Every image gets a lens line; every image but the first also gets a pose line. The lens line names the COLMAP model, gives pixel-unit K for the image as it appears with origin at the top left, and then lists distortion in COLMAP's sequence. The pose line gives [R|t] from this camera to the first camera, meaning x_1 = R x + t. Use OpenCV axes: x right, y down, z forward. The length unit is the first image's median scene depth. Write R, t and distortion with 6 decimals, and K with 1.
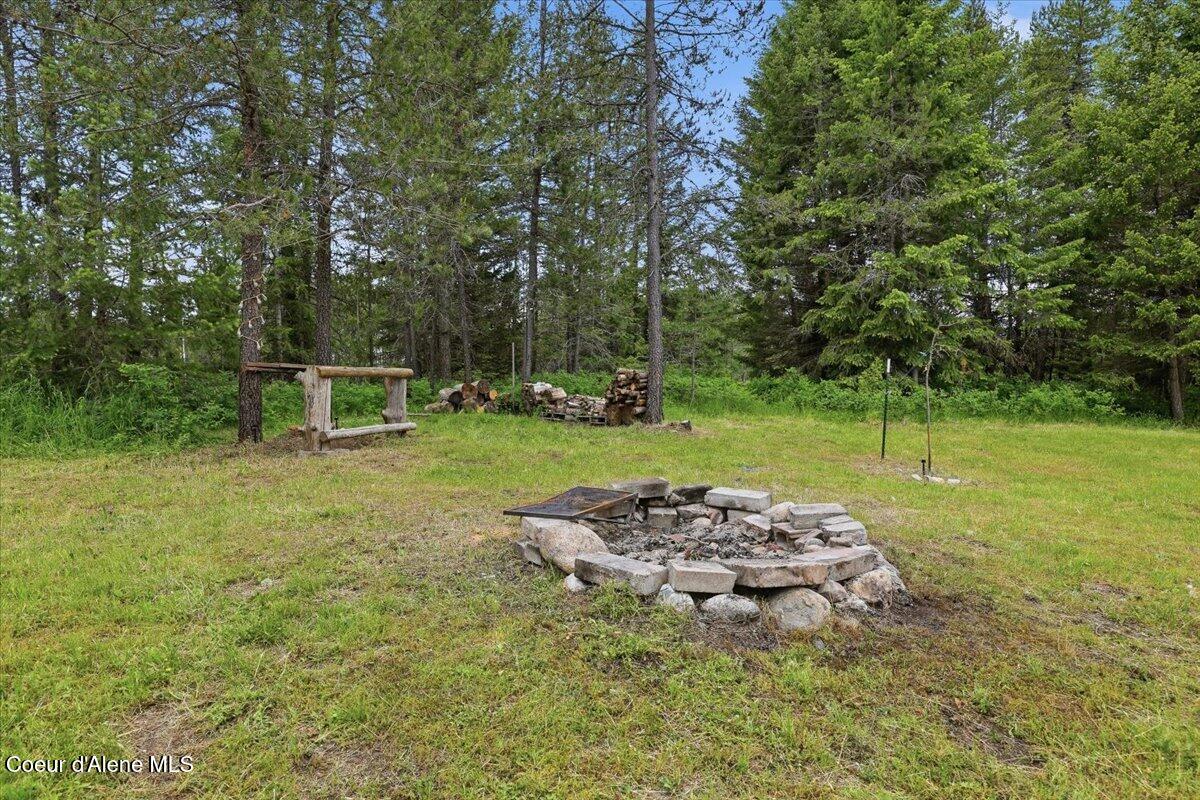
lens RADIAL K [[876.9, 0, 616.6], [0, 876.9, 433.5], [0, 0, 1]] dist [-0.139531, 0.206738]
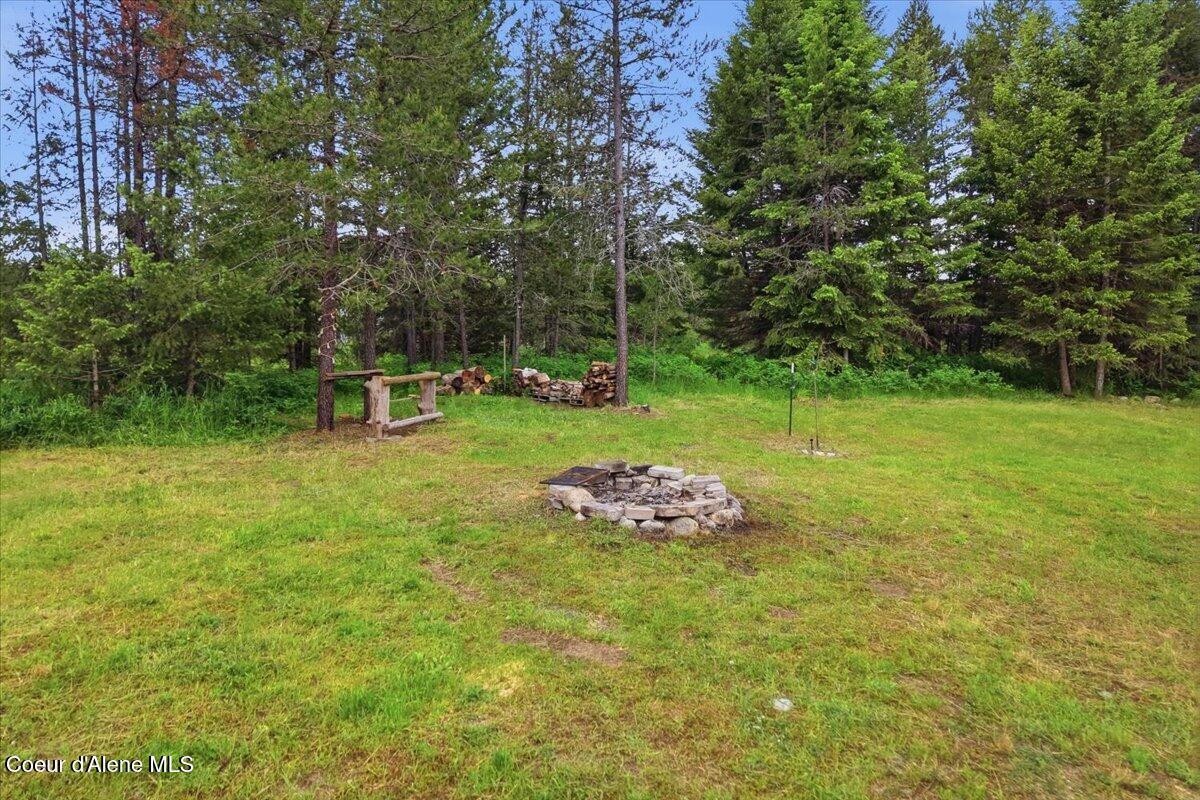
lens RADIAL K [[855.7, 0, 632.8], [0, 855.7, 400.0], [0, 0, 1]] dist [0.004524, -0.004396]
pose [[0.998554, -0.007753, 0.053194, -0.006478], [0.007423, 0.999952, 0.006401, -0.026913], [-0.053241, -0.005996, 0.998564, -0.233208]]
